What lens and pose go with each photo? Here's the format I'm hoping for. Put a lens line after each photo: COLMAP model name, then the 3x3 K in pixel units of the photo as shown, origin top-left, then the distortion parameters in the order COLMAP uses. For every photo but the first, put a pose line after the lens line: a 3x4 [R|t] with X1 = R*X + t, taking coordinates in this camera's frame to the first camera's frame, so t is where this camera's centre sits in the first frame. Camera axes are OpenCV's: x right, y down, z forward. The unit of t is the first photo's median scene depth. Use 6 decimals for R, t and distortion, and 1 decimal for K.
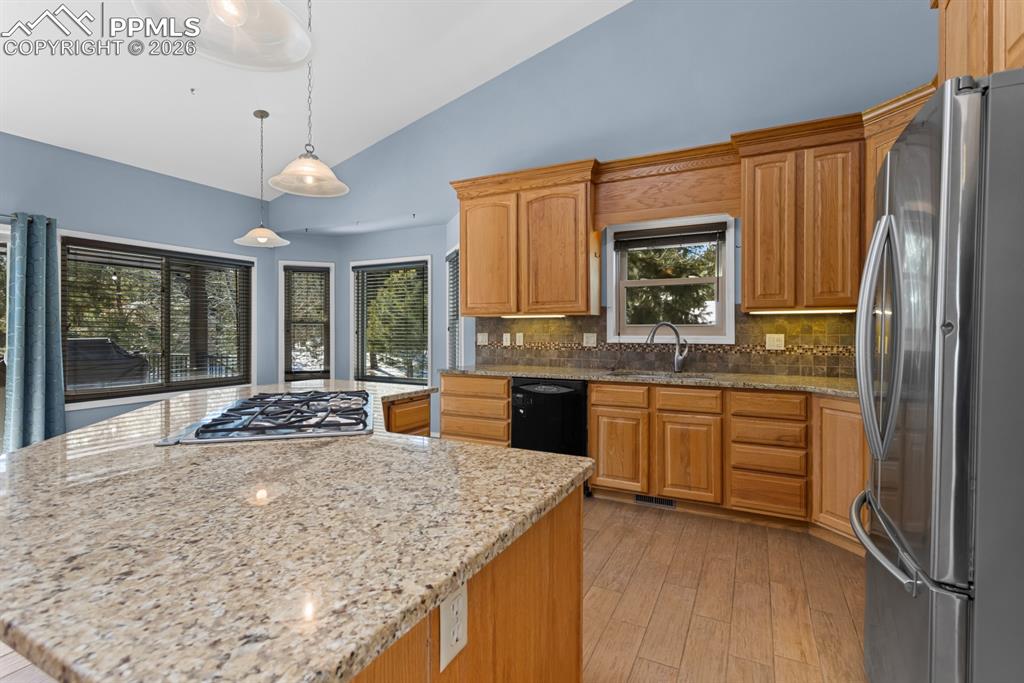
lens RADIAL K [[493.1, 0, 509.3], [0, 493.1, 332.3], [0, 0, 1]] dist [-0.001527, 0.003988]
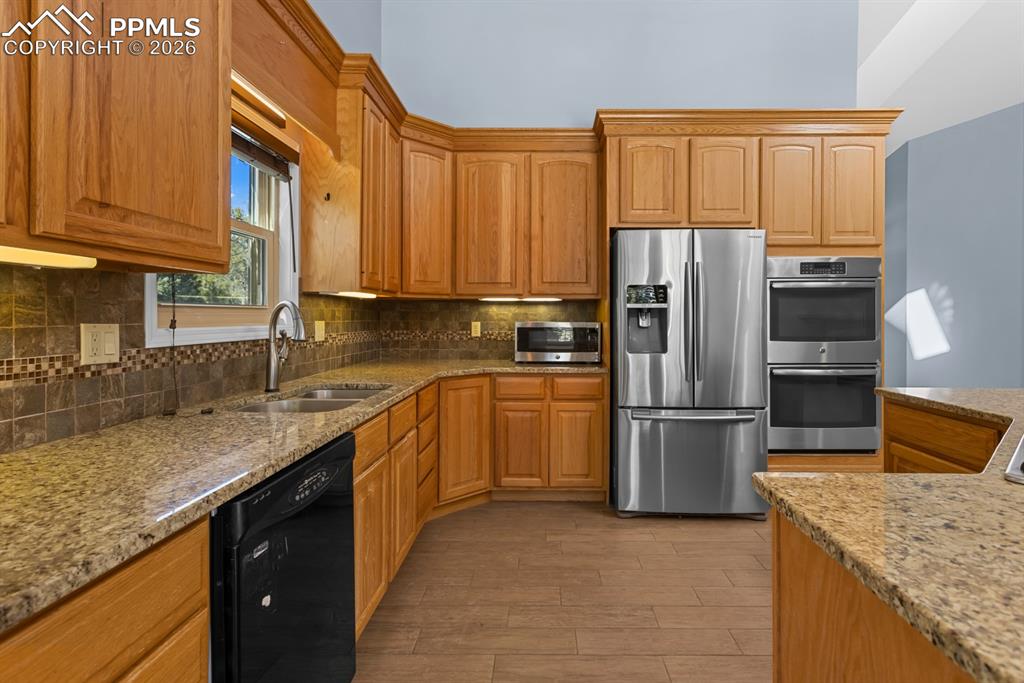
lens RADIAL K [[493.1, 0, 525.3], [0, 493.1, 320.6], [0, 0, 1]] dist [-0.001527, 0.003988]
pose [[-0.436391, -0.004154, 0.899747, -0.263018], [0.009397, 0.999914, 0.009174, -0.000667], [-0.899708, 0.012459, -0.436315, 0.898062]]
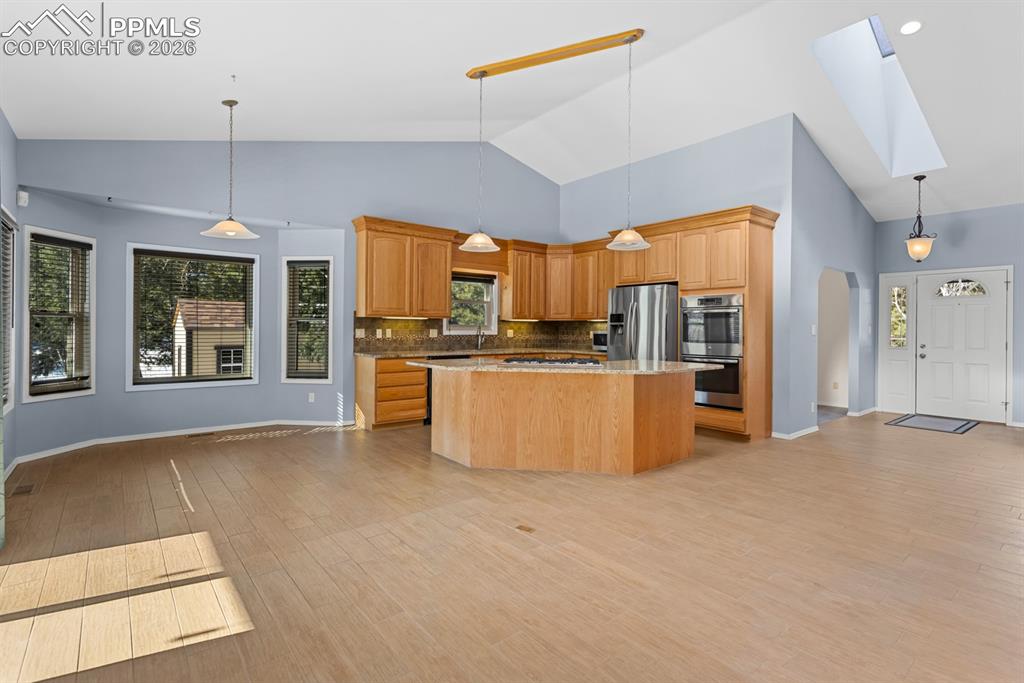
lens RADIAL K [[493.1, 0, 497.7], [0, 493.1, 329.3], [0, 0, 1]] dist [-0.001527, 0.003988]
pose [[0.418558, 0.005707, 0.908172, -1.259346], [0.002550, 0.999969, -0.007459, 0.014869], [-0.908186, 0.005438, 0.418531, 0.116339]]
